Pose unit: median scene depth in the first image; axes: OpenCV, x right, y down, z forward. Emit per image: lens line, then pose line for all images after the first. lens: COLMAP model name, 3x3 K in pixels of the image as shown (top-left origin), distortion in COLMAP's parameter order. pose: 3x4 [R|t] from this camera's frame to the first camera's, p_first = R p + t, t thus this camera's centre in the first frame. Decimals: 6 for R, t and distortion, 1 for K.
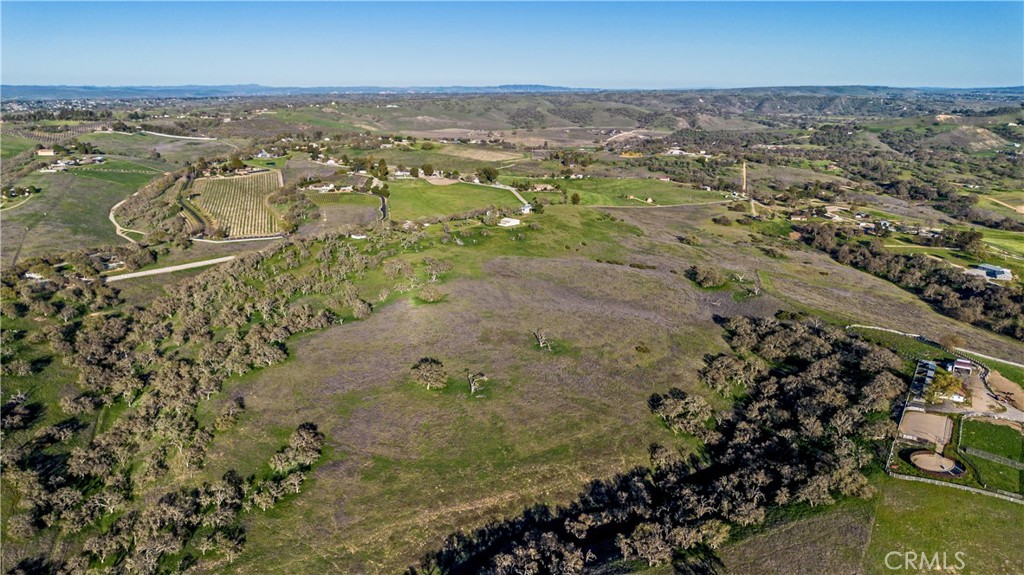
lens RADIAL K [[727.4, 0, 512.0], [0, 727.4, 287.5], [0, 0, 1]] dist [0.057063, -0.060229]
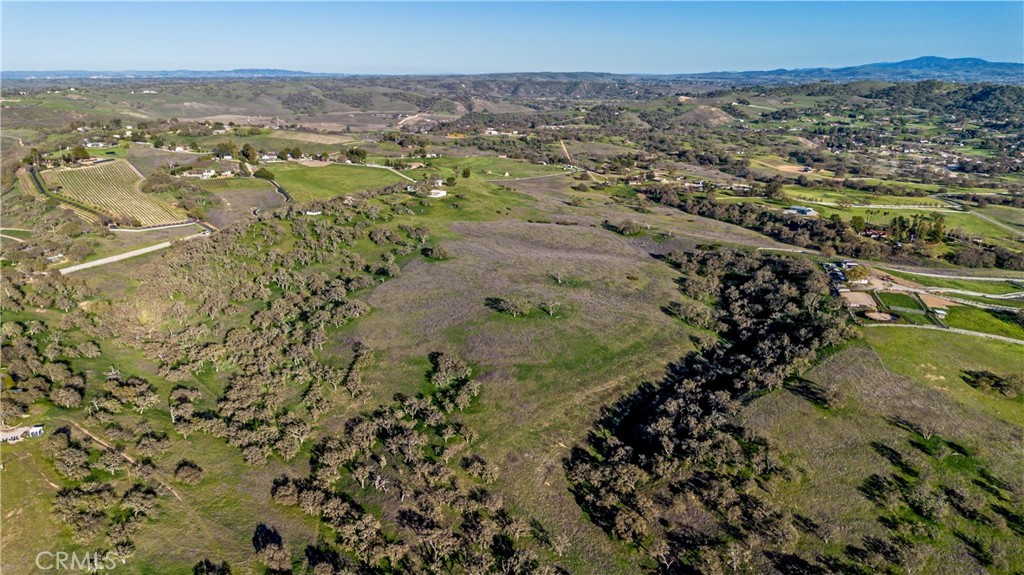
lens RADIAL K [[727.4, 0, 512.0], [0, 727.4, 287.5], [0, 0, 1]] dist [0.057063, -0.060229]
pose [[0.943001, -0.094302, 0.319150, -0.284541], [0.088416, 0.995540, 0.032917, 0.027538], [-0.320831, -0.002823, 0.947132, -0.090561]]
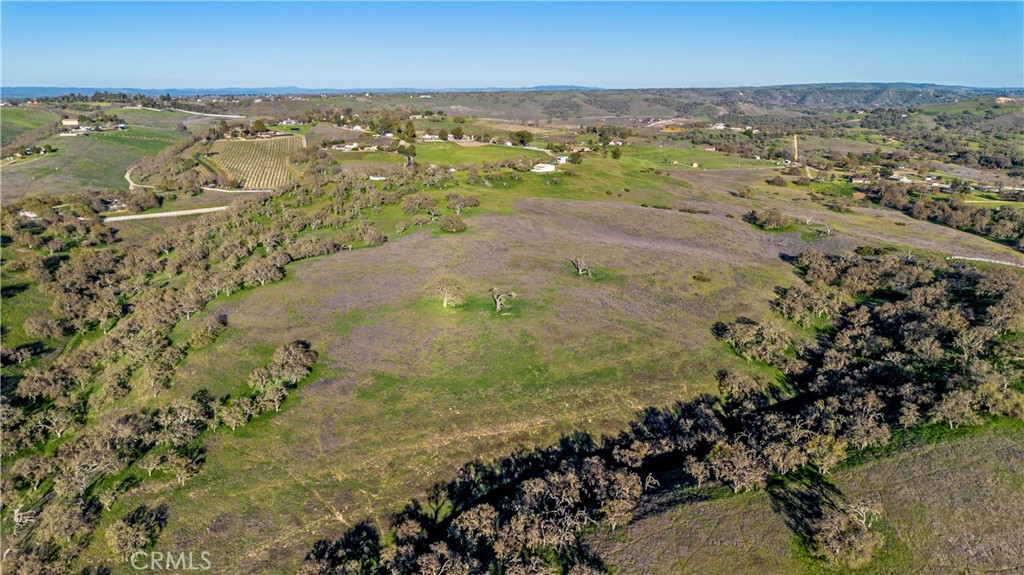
lens RADIAL K [[727.4, 0, 512.0], [0, 727.4, 287.5], [0, 0, 1]] dist [0.057063, -0.060229]
pose [[0.998929, 0.009342, -0.045324, -0.000678], [-0.009504, 0.999949, -0.003366, 0.067394], [0.045290, 0.003793, 0.998967, 0.098447]]
